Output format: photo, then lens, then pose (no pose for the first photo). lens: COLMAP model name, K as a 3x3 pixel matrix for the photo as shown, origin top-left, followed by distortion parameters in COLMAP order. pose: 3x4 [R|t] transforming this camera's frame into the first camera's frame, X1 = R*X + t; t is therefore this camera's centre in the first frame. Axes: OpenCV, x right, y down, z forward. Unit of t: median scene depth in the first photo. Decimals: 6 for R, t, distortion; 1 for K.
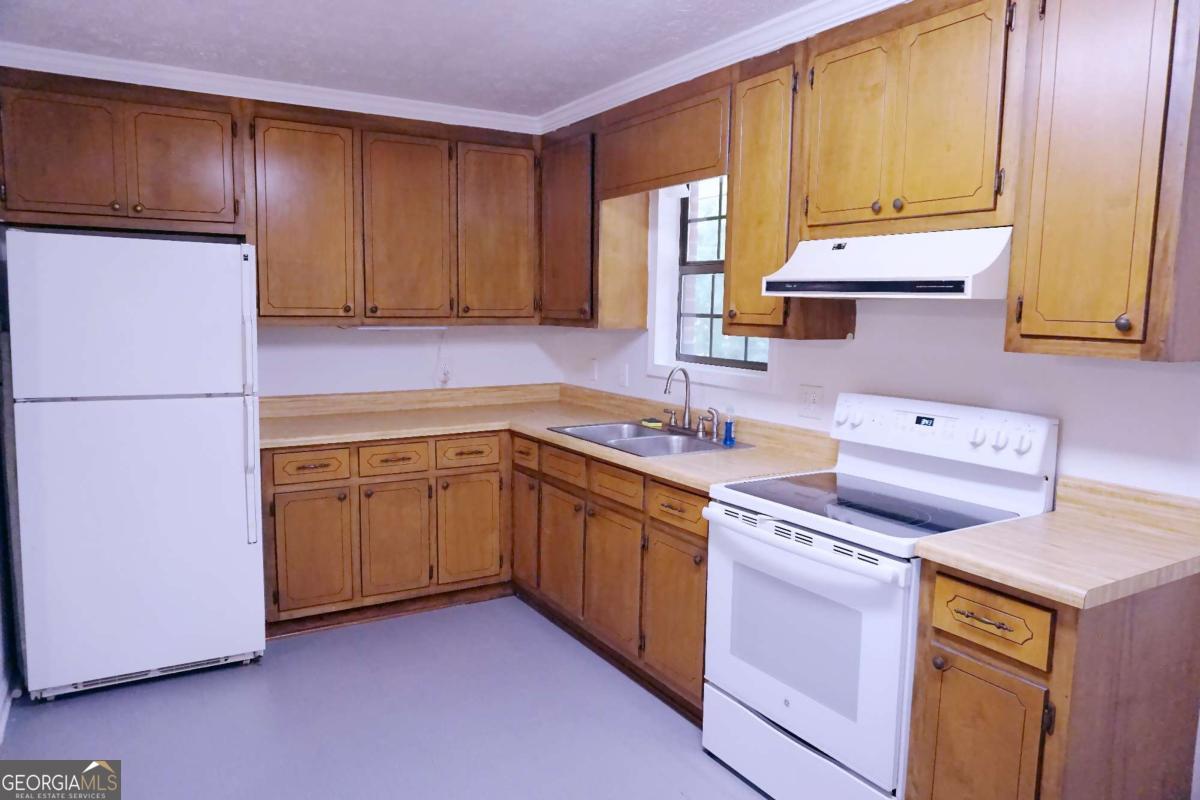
lens RADIAL K [[806.2, 0, 597.6], [0, 806.2, 400.6], [0, 0, 1]] dist [-0.066089, 0.051199]
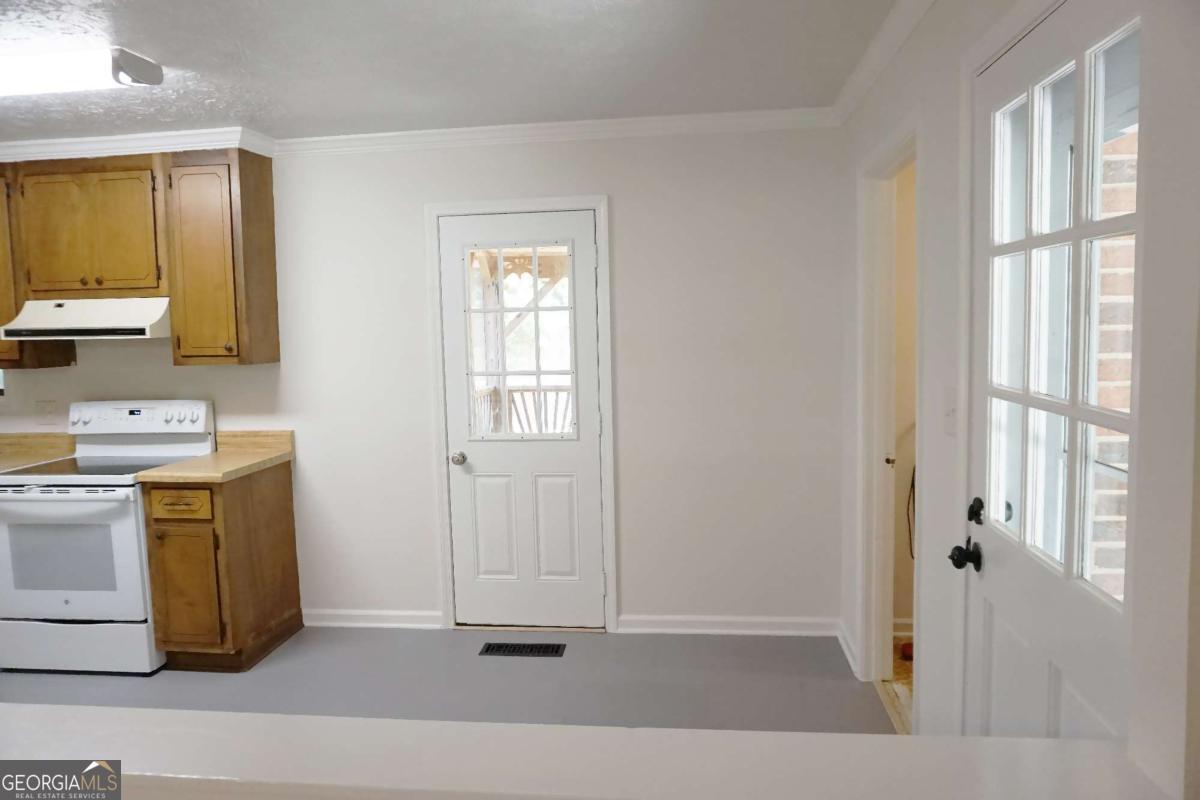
lens RADIAL K [[806.2, 0, 597.6], [0, 806.2, 400.6], [0, 0, 1]] dist [-0.066089, 0.051199]
pose [[0.611828, -0.103998, 0.784124, -0.318789], [0.121257, 0.991933, 0.036947, 0.066093], [-0.781641, 0.072475, 0.619503, -0.851392]]
